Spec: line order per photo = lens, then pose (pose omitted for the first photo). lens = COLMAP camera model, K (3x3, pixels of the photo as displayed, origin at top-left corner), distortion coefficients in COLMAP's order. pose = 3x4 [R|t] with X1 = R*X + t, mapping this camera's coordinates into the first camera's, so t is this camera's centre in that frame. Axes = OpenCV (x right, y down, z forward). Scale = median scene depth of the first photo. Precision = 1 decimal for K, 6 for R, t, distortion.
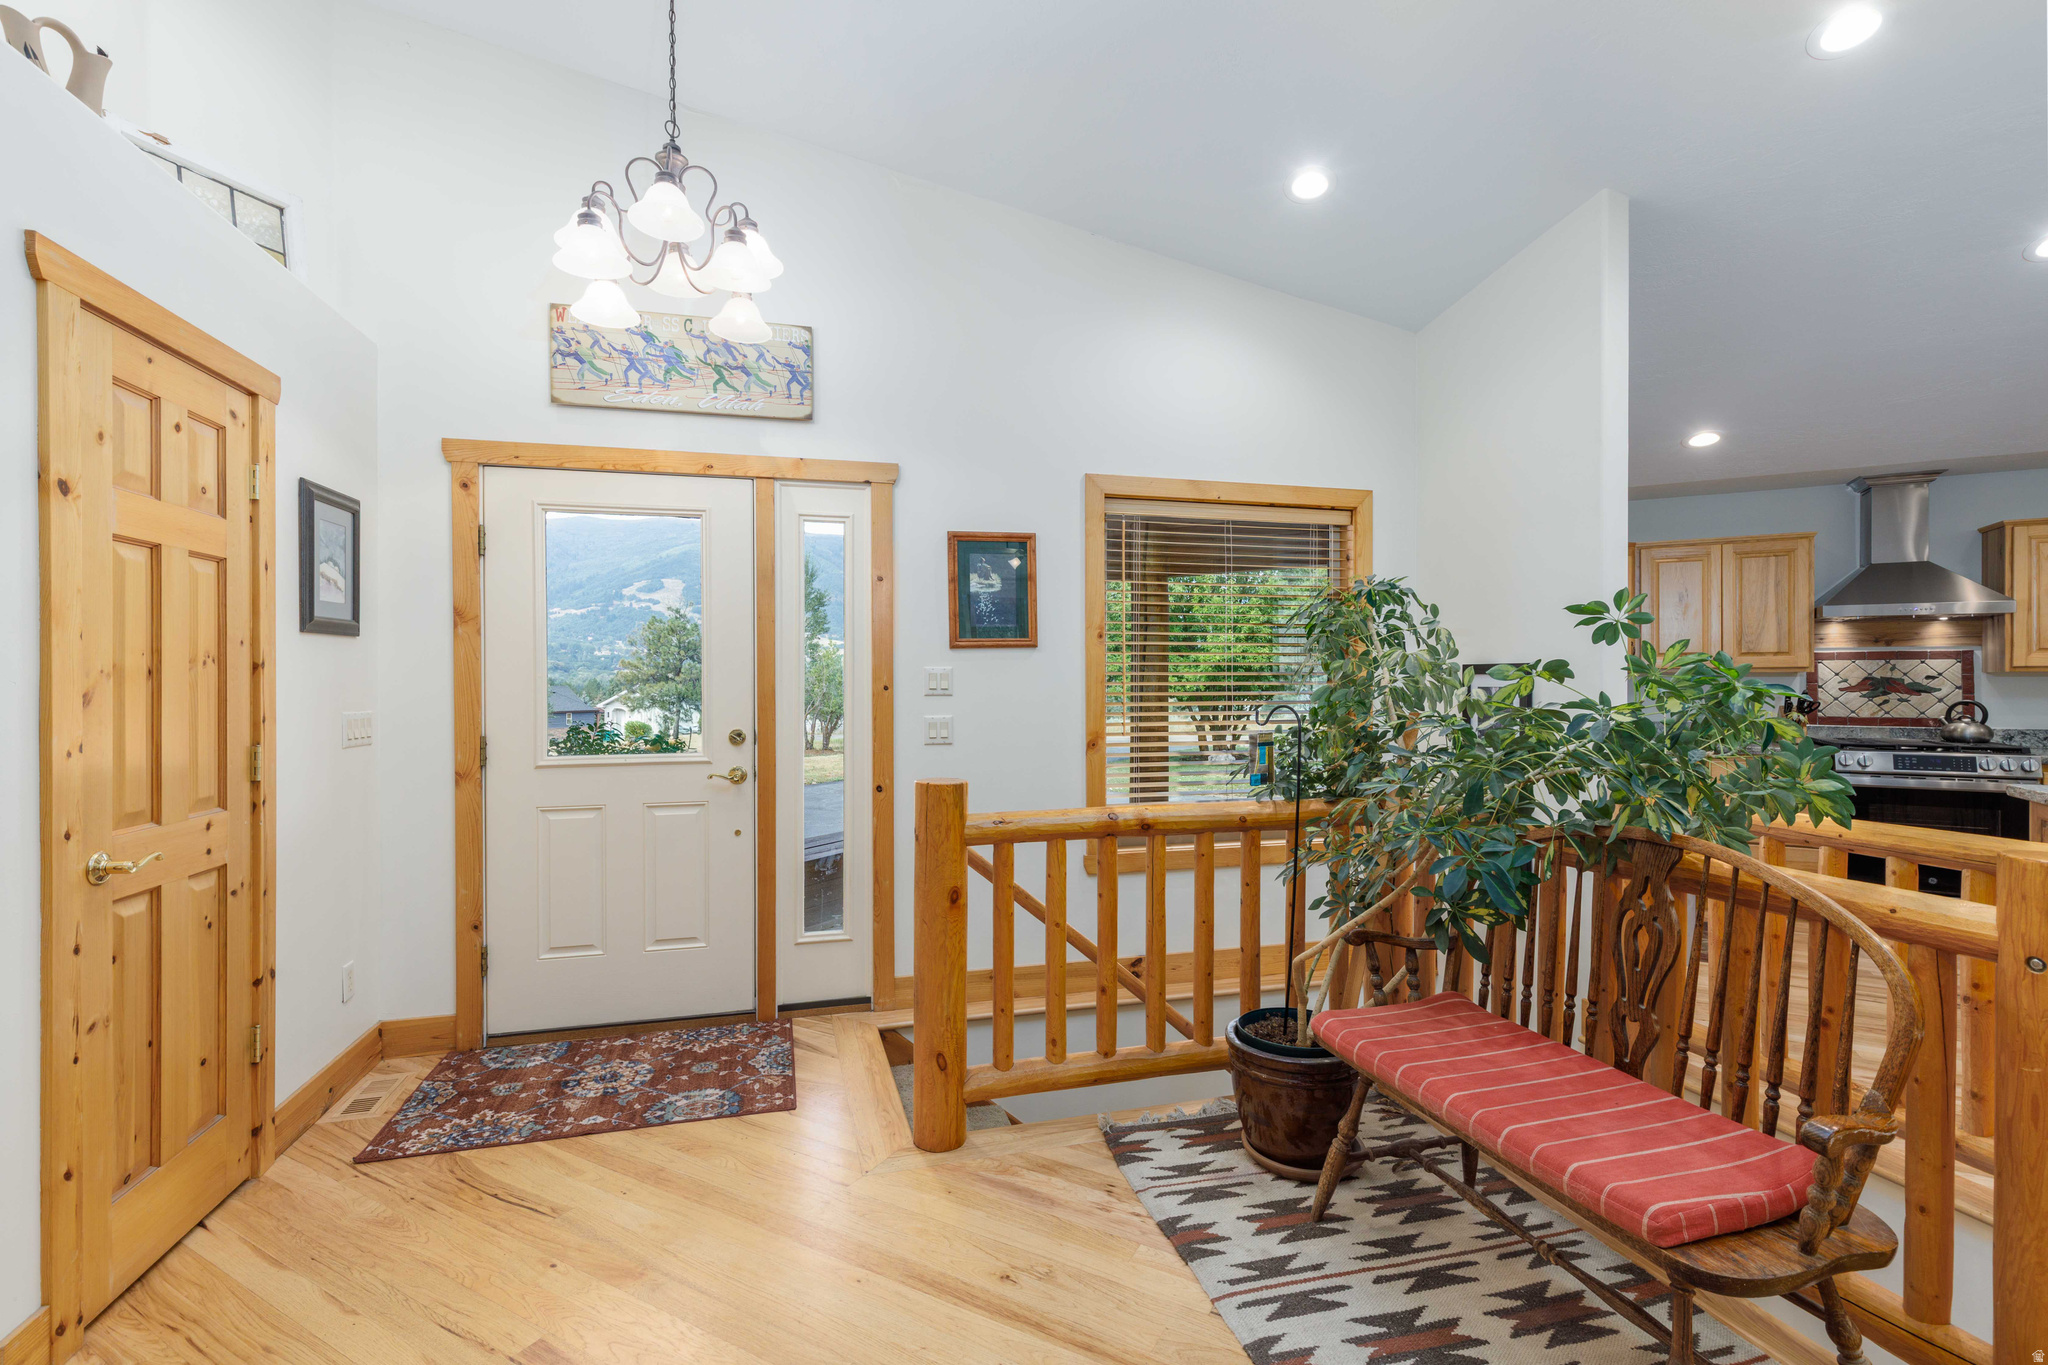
lens RADIAL K [[913.4, 0, 1024.0], [0, 913.4, 682.5], [0, 0, 1]] dist [0.006569, 0.000438]
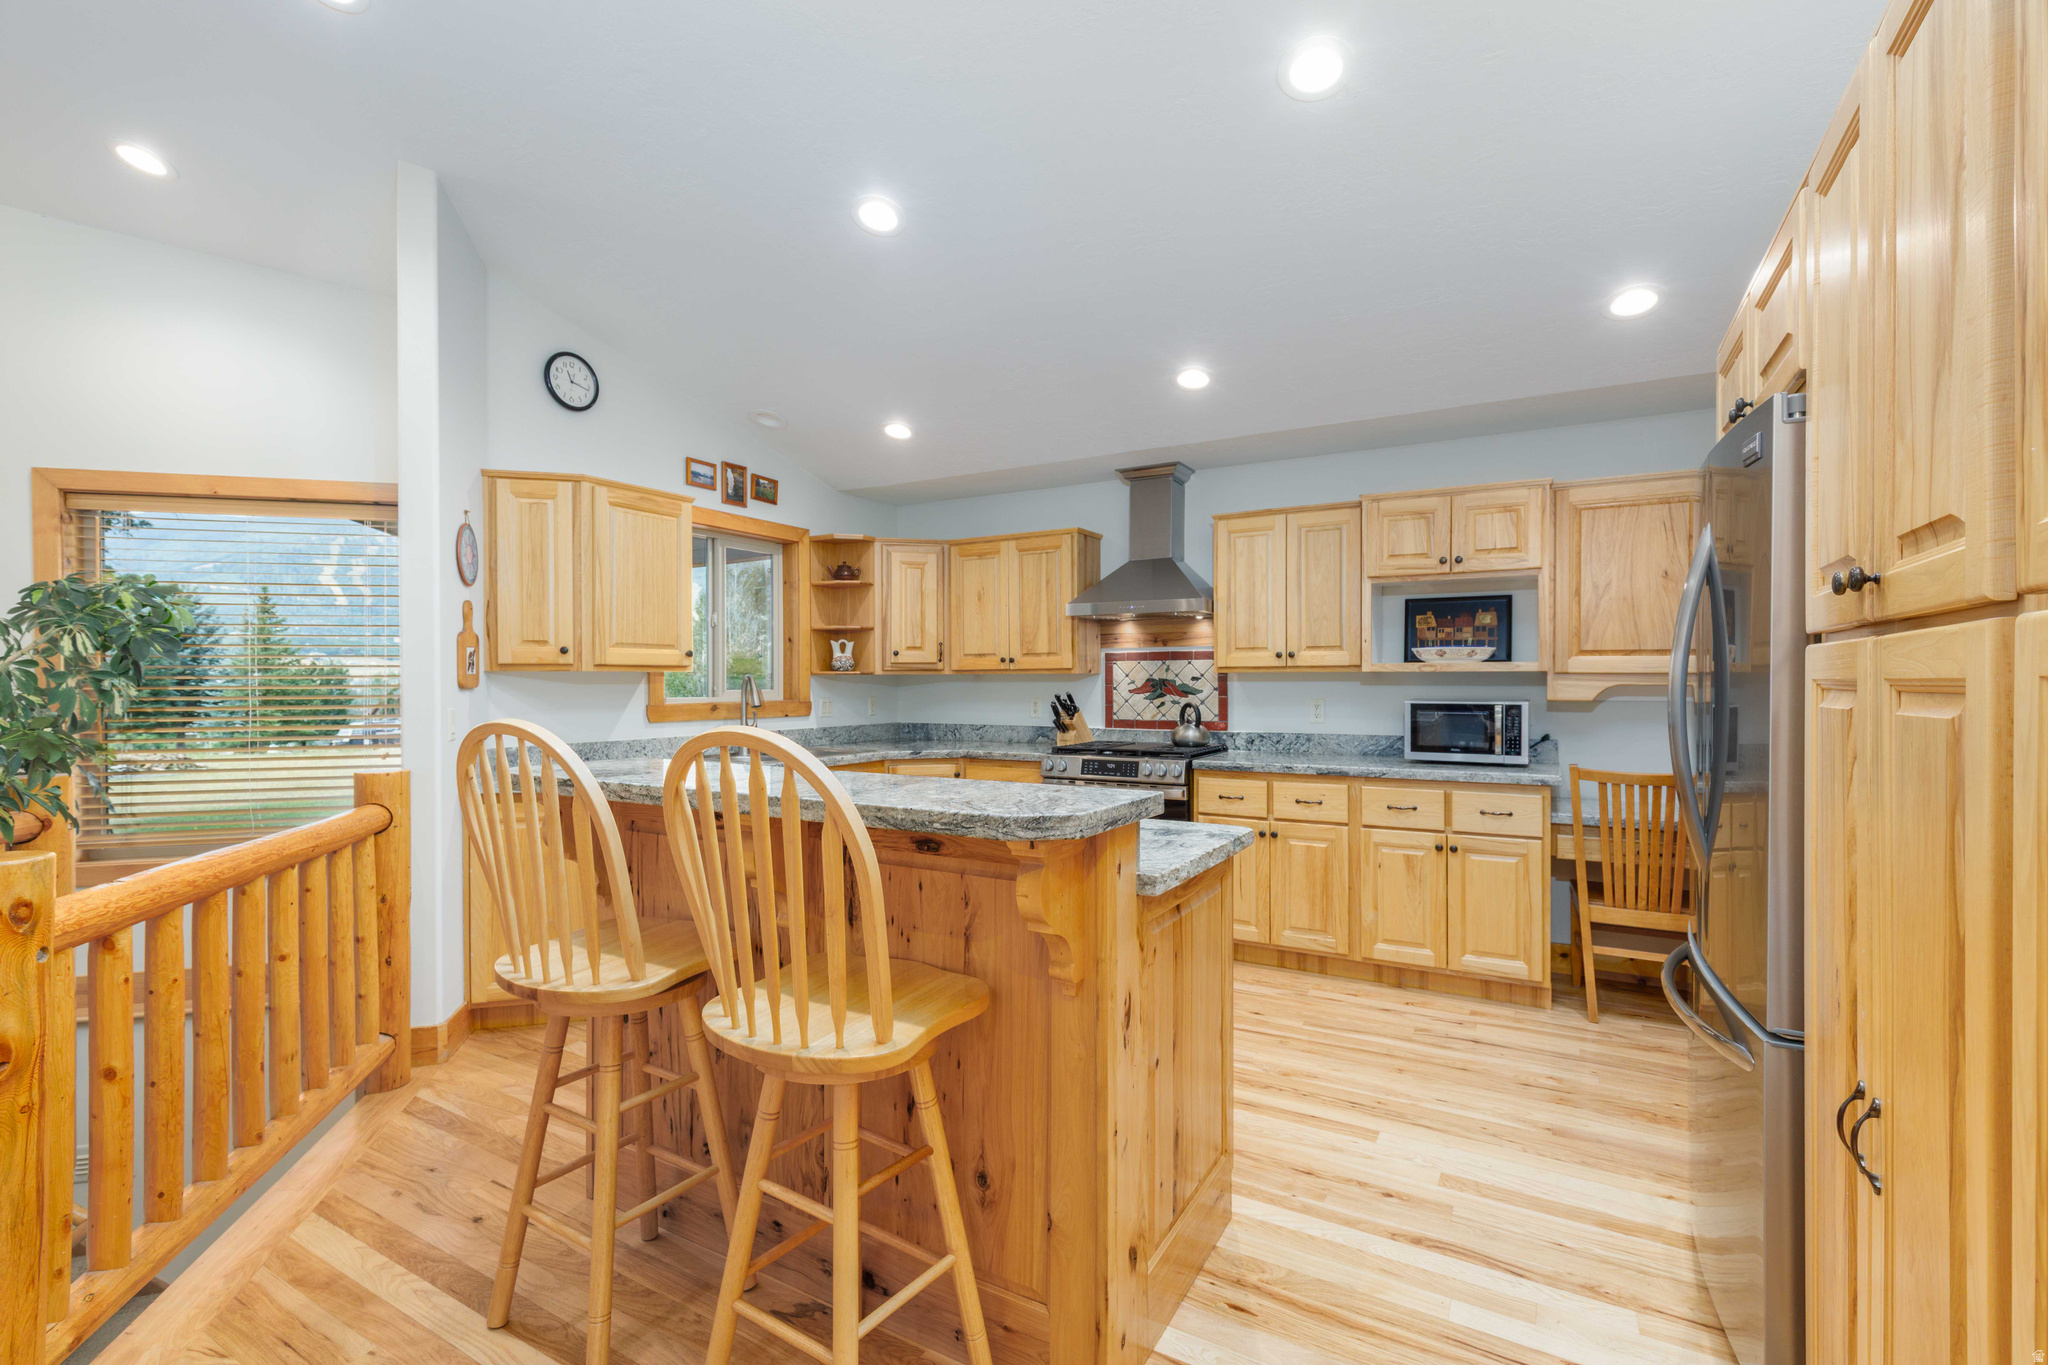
lens RADIAL K [[913.4, 0, 1024.0], [0, 913.4, 682.5], [0, 0, 1]] dist [0.006569, 0.000438]
pose [[0.999989, -0.001274, -0.004555, 0.801918], [0.001278, 0.999999, 0.000936, -0.002735], [0.004554, -0.000942, 0.999989, 0.043318]]
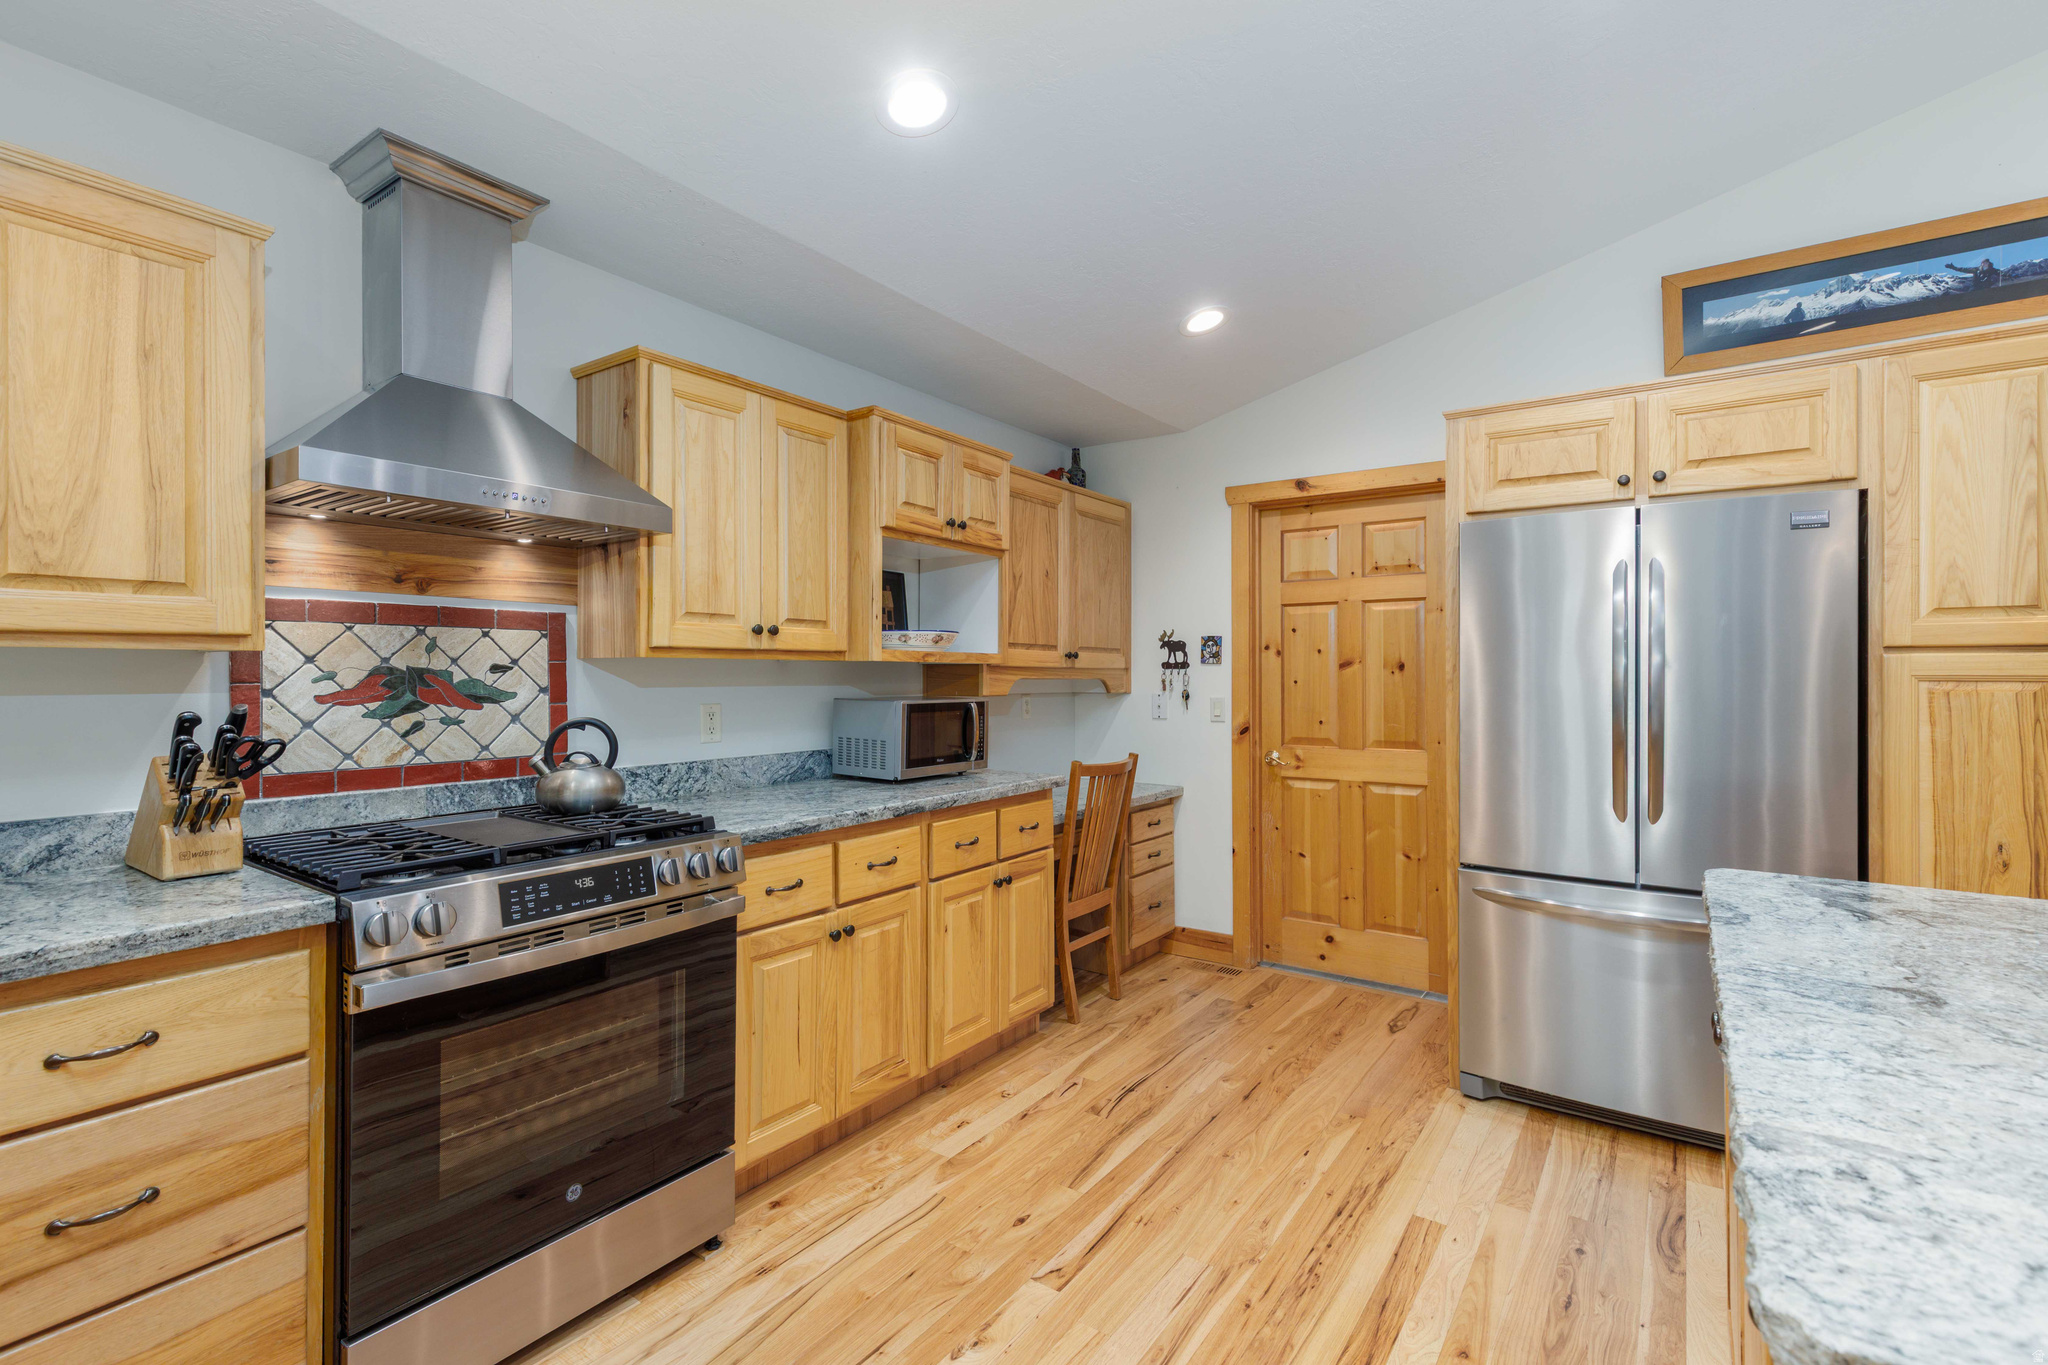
lens RADIAL K [[921.6, 0, 1019.9], [0, 921.6, 673.2], [0, 0, 1]] dist [0.005223, 0.000797]
pose [[0.105771, 0.001827, 0.994389, 0.552448], [0.000486, 0.999998, -0.001889, -0.002404], [-0.994390, 0.000683, 0.105770, 0.687368]]
